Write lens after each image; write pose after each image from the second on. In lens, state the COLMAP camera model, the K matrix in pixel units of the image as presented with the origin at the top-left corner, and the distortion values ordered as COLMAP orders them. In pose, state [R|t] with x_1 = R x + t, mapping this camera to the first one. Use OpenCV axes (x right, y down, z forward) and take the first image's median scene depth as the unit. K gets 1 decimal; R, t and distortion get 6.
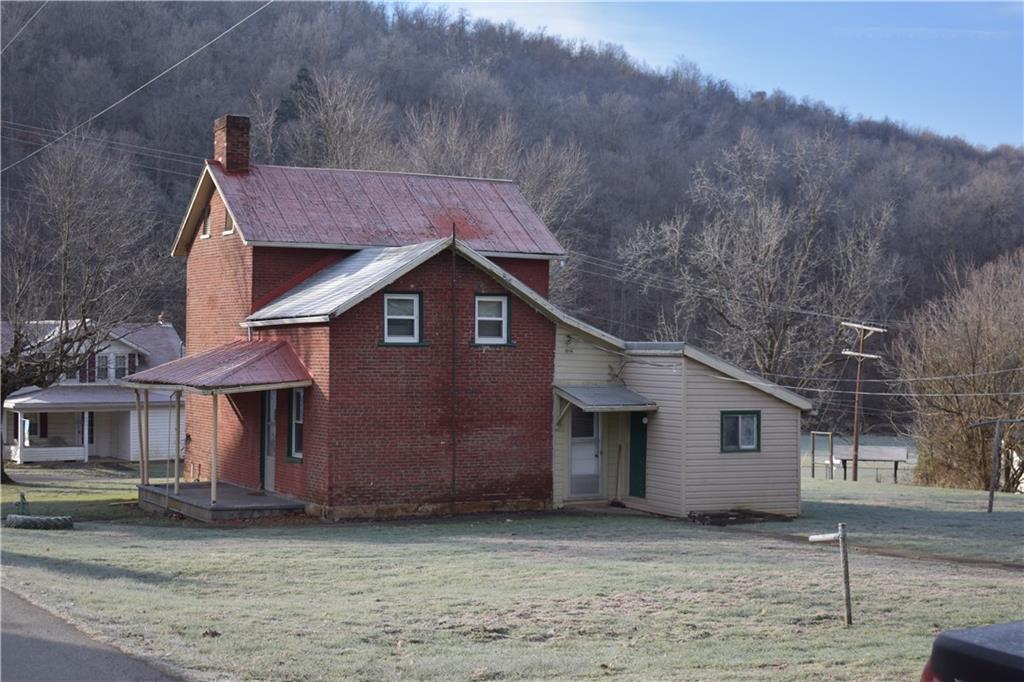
lens RADIAL K [[1698.5, 0, 512.0], [0, 1698.5, 341.0], [0, 0, 1]] dist [-0.011977, 0.024405]
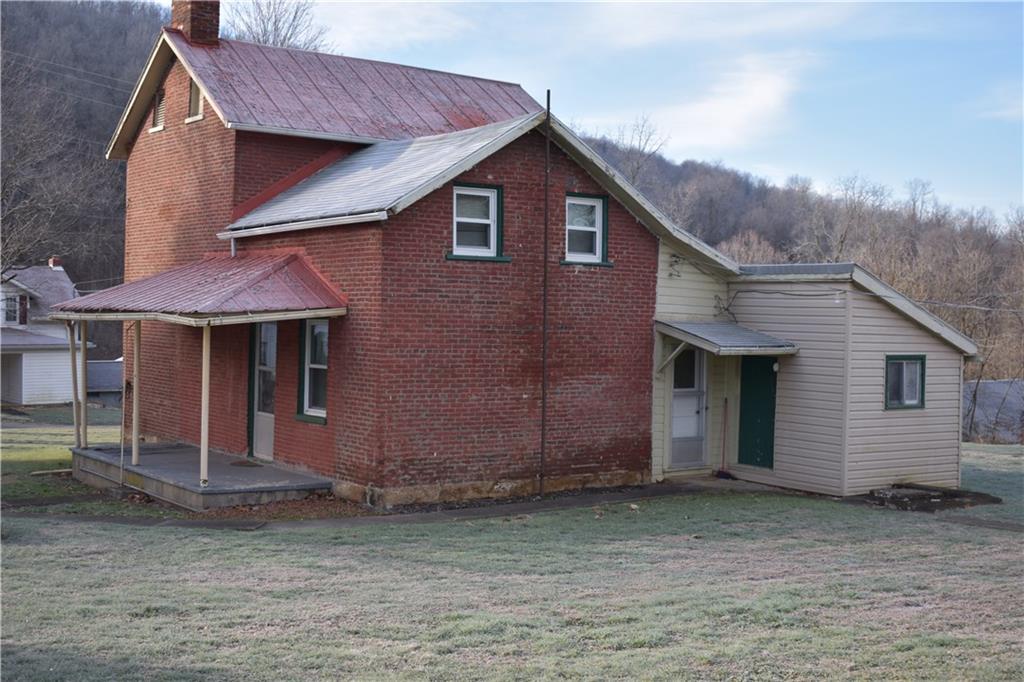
lens RADIAL K [[1281.7, 0, 512.0], [0, 1281.7, 341.0], [0, 0, 1]] dist [-0.035347, -0.057240]
pose [[0.986158, 0.009403, 0.165544, -0.134378], [-0.013868, 0.999570, 0.025834, 0.021851], [-0.165230, -0.027772, 0.985864, 0.453253]]
